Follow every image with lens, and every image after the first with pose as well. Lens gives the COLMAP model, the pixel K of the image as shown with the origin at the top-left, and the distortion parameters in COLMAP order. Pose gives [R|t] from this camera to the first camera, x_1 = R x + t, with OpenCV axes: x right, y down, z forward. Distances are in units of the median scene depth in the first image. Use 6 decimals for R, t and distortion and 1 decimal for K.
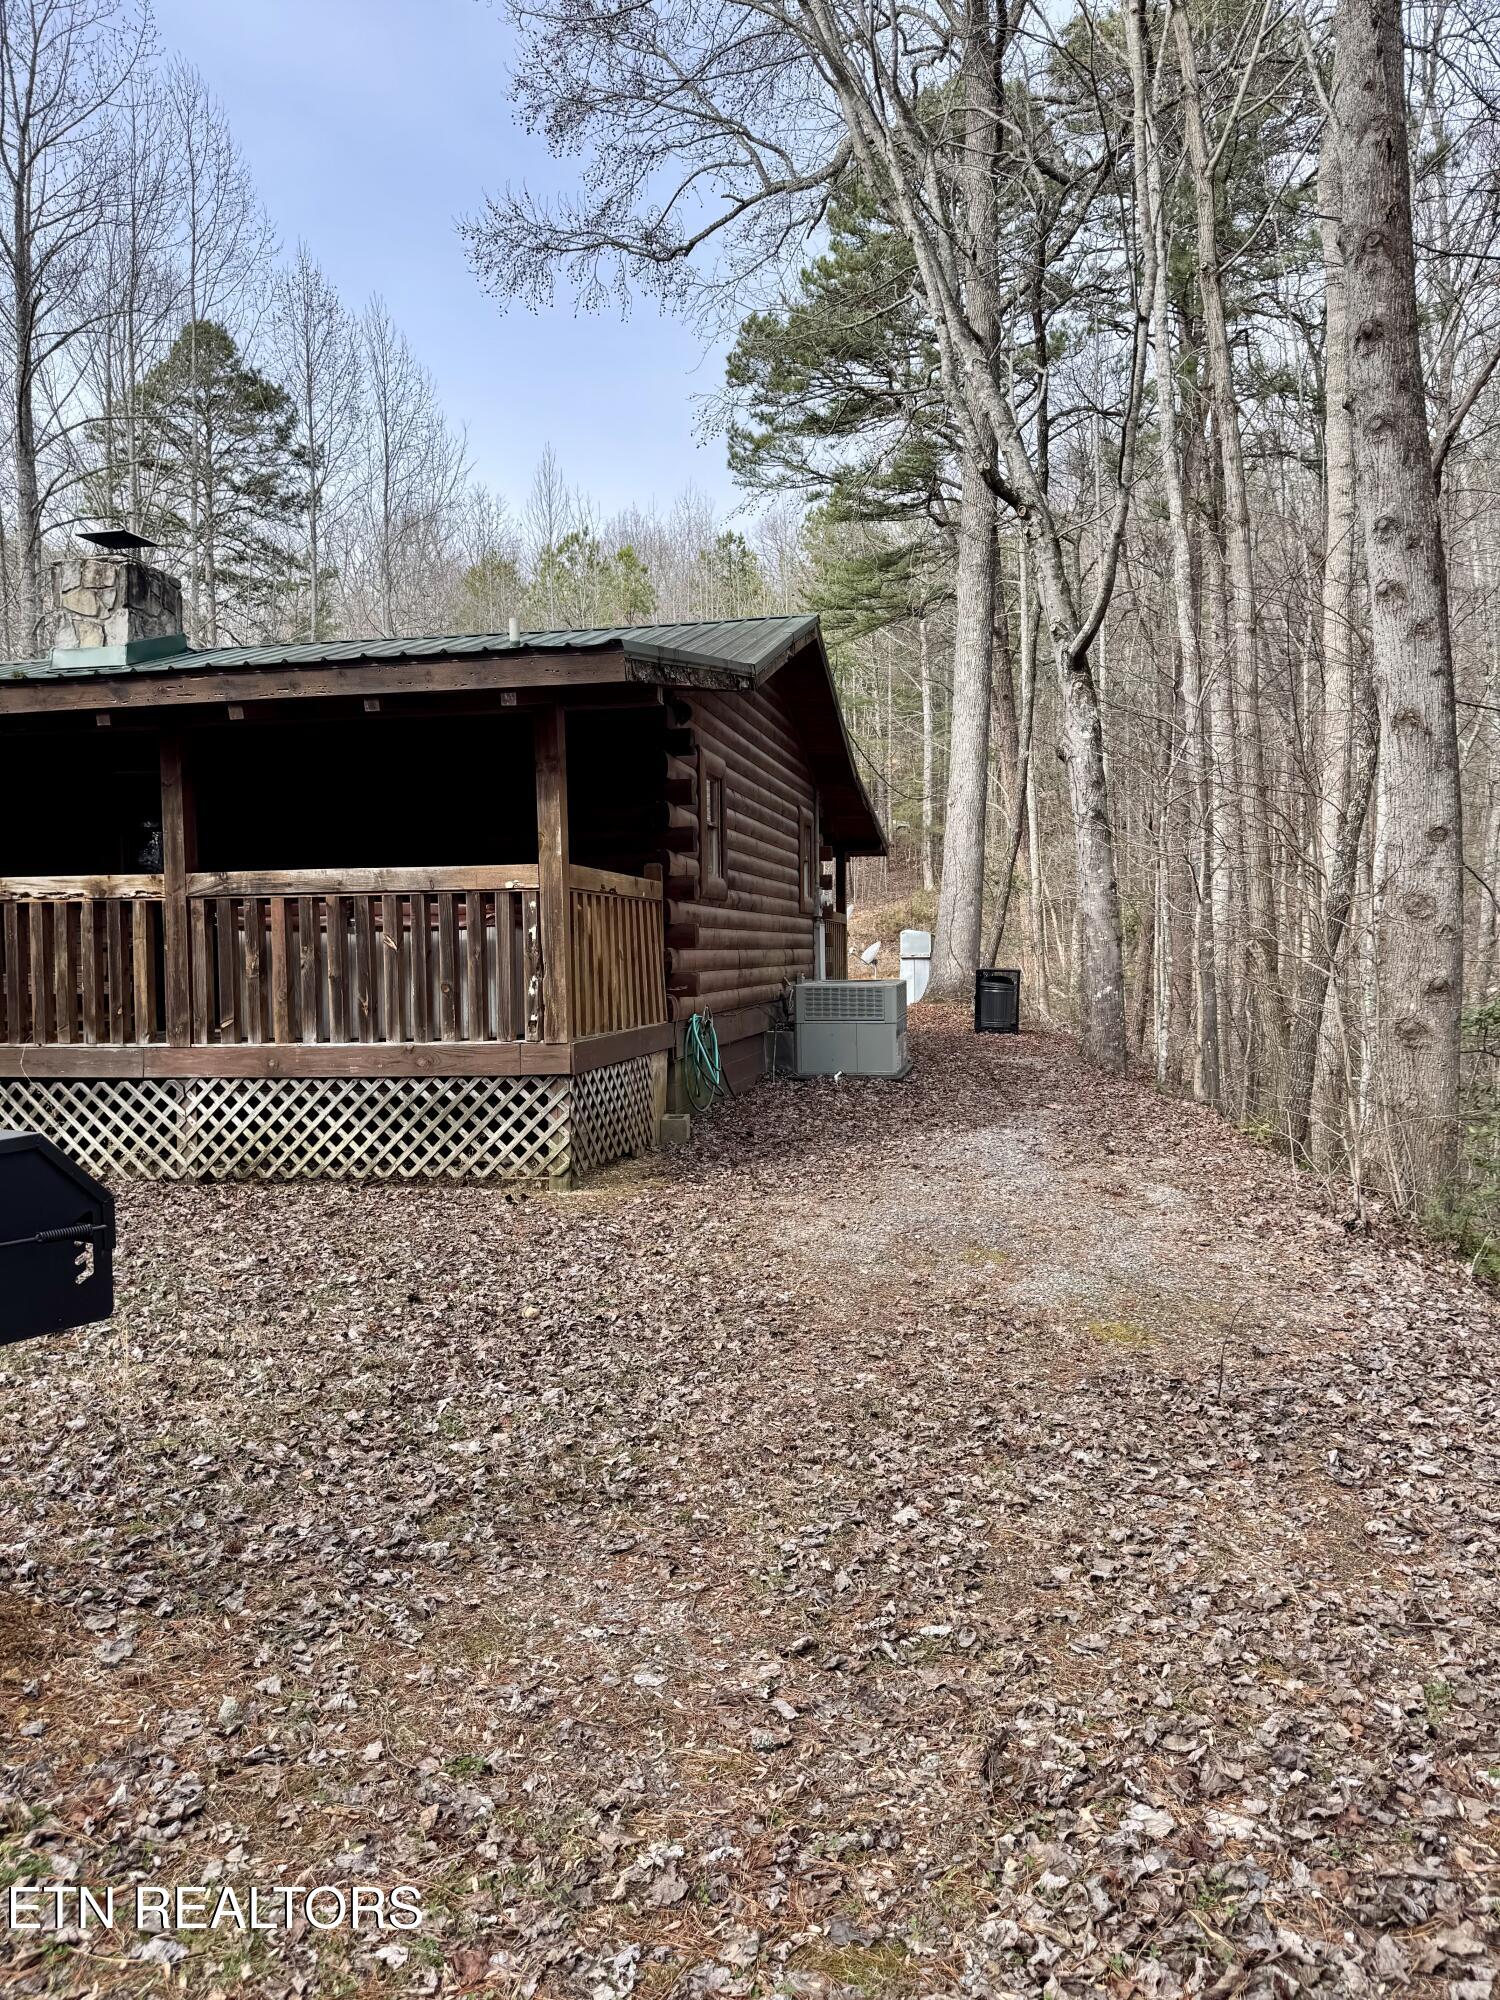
lens RADIAL K [[1409.5, 0, 750.5], [0, 1409.5, 1001.7], [0, 0, 1]] dist [0.044523, -0.054333]
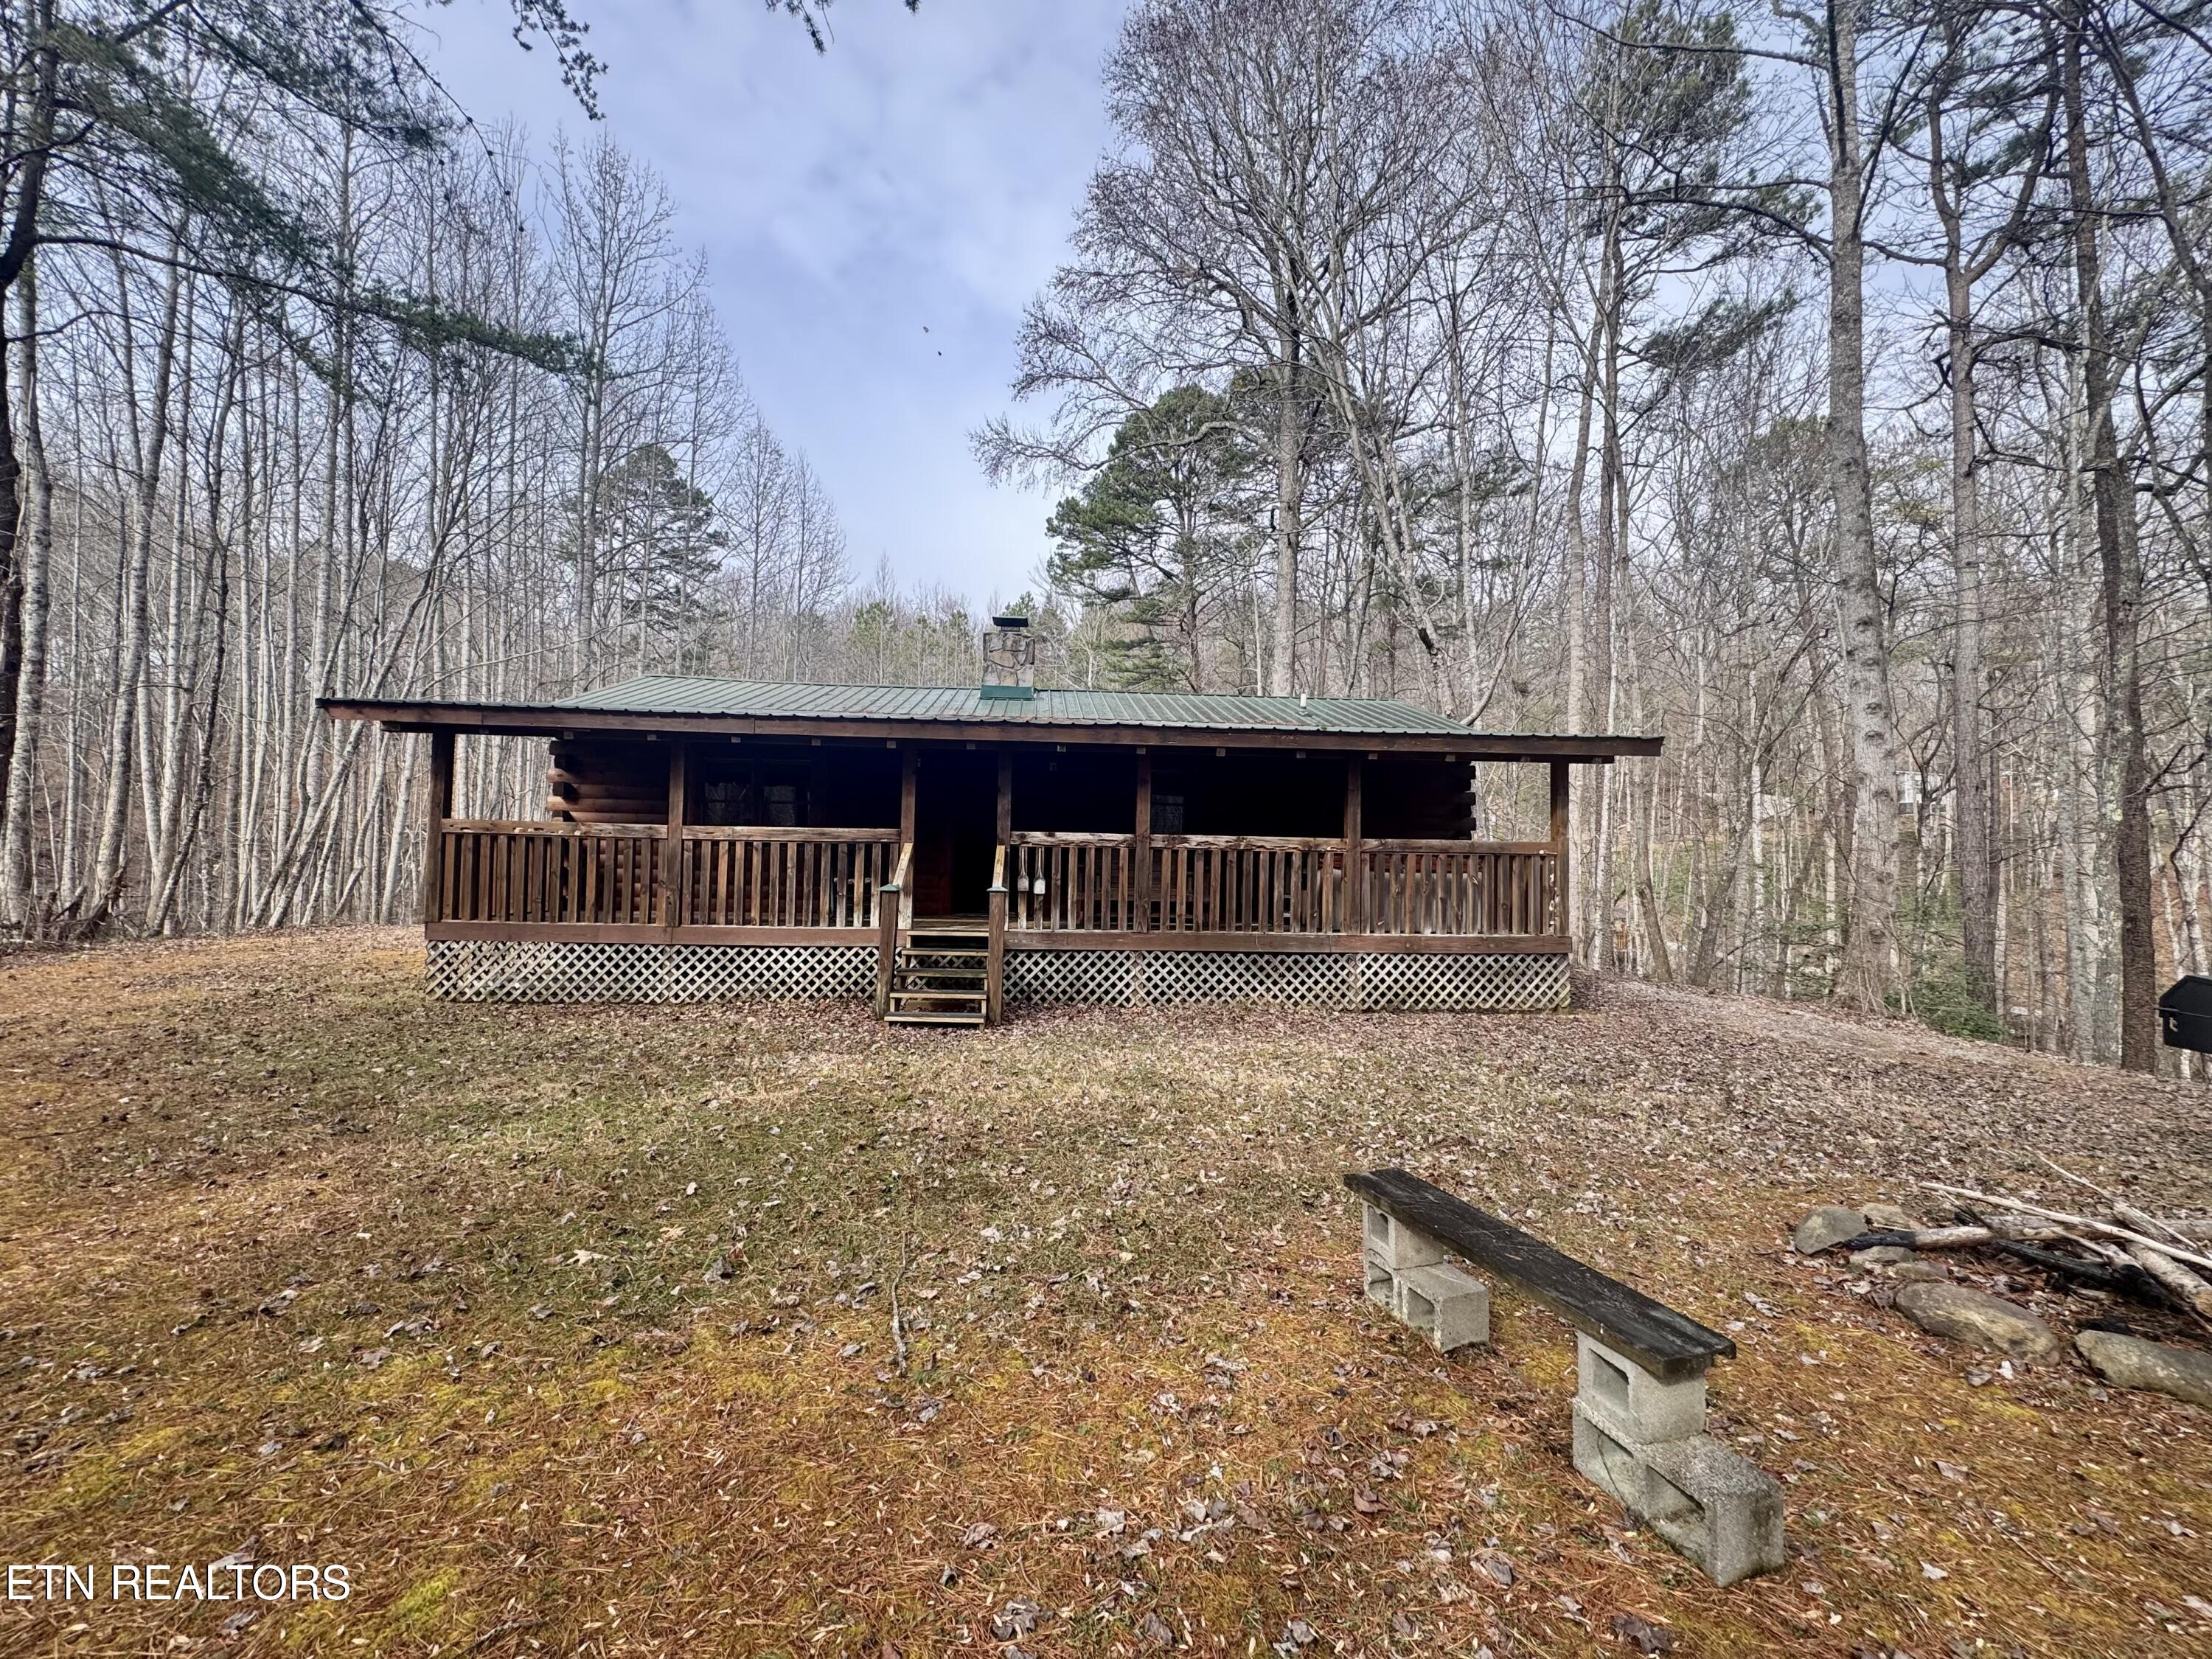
lens RADIAL K [[886.6, 0, 1105.2], [0, 886.6, 835.9], [0, 0, 1]] dist [-0.004857, 0.000814]
pose [[0.967870, 0.043142, 0.247722, -0.997534], [-0.023892, 0.996493, -0.080196, 0.003897], [-0.250313, 0.071701, 0.965506, -0.006557]]
